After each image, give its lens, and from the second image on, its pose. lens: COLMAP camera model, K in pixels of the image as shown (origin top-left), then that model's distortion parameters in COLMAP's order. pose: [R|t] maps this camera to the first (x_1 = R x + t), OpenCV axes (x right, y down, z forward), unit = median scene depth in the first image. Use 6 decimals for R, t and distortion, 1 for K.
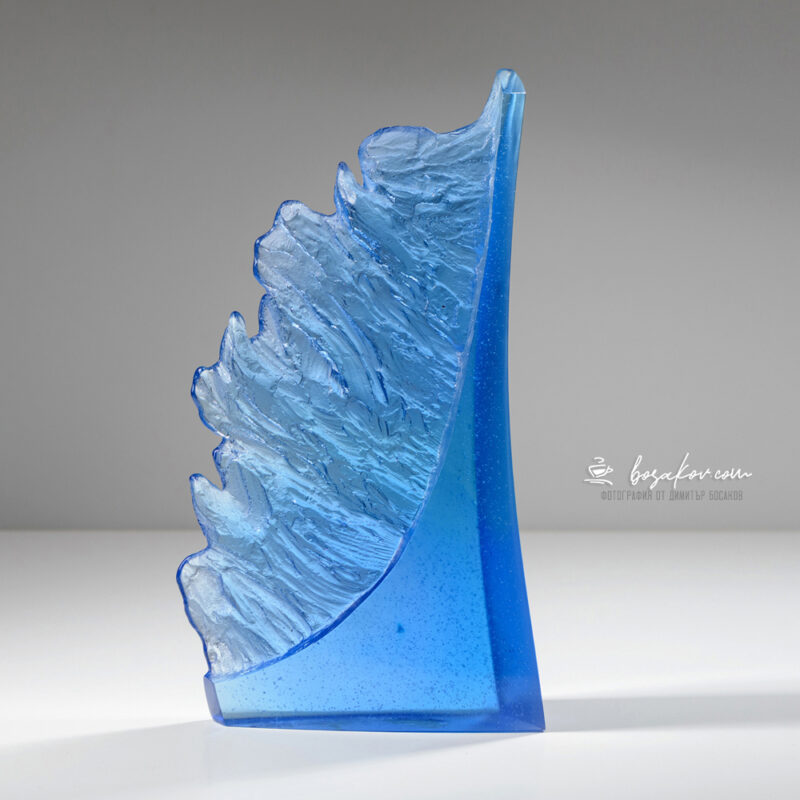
lens RADIAL K [[4348.5, 0, 400.0], [0, 4348.5, 400.0], [0, 0, 1]] dist [0.215491, 6.497251]
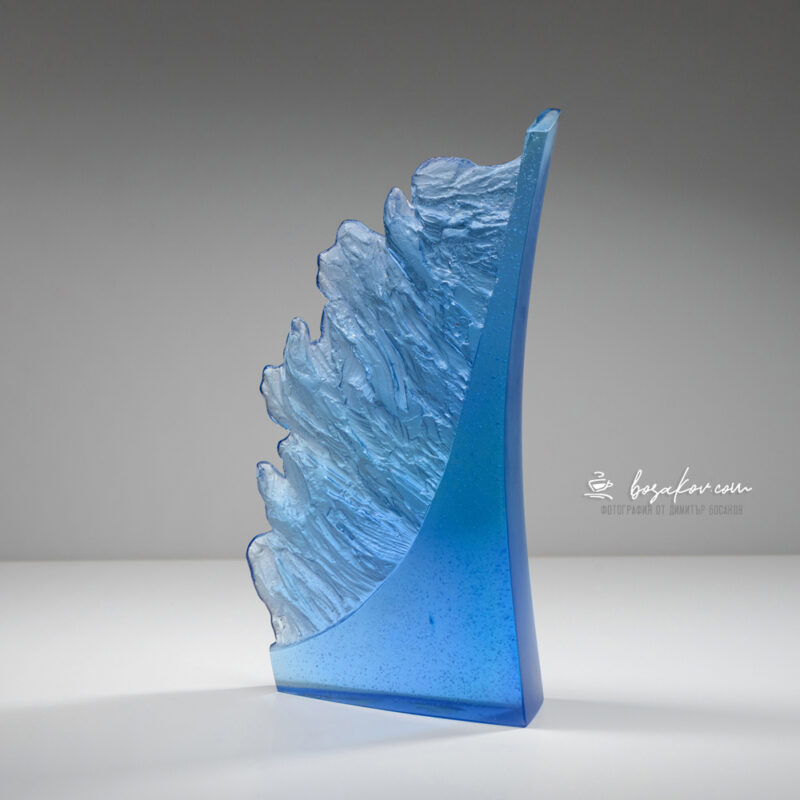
lens RADIAL K [[4348.5, 0, 400.0], [0, 4348.5, 400.0], [0, 0, 1]] dist [0.215491, 6.497251]
pose [[0.866196, 0.071385, -0.494579, 0.533125], [-0.077553, 0.996956, 0.008071, -0.010355], [0.493650, 0.031365, 0.869095, 0.052524]]
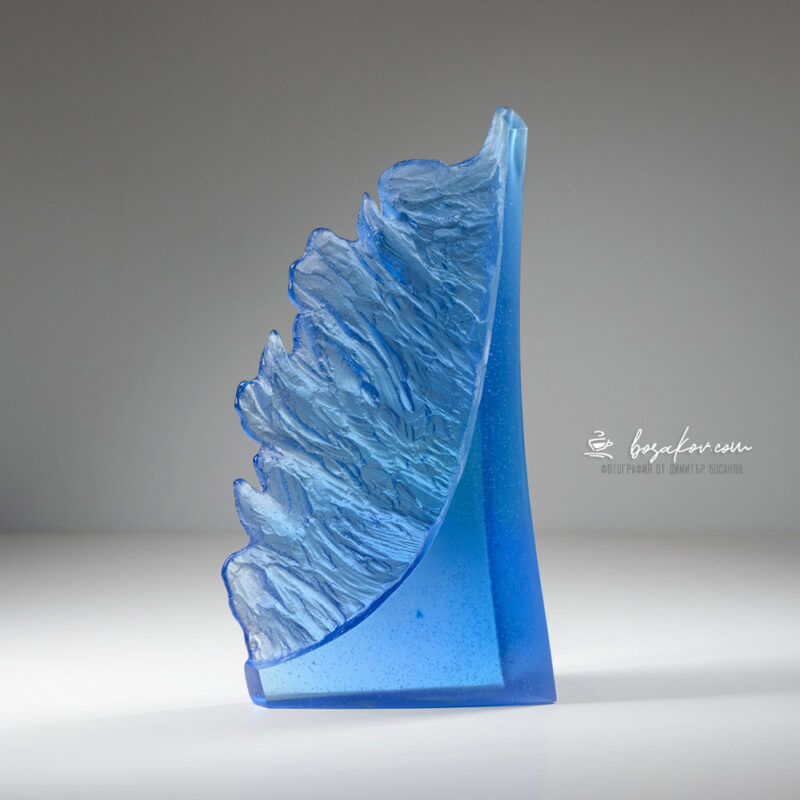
lens RADIAL K [[4348.5, 0, 400.0], [0, 4348.5, 400.0], [0, 0, 1]] dist [0.215491, 6.497251]
pose [[0.986550, -0.023079, 0.161825, -0.184714], [0.023252, 0.999729, 0.000822, -0.002893], [-0.161800, 0.002952, 0.986819, -0.089360]]
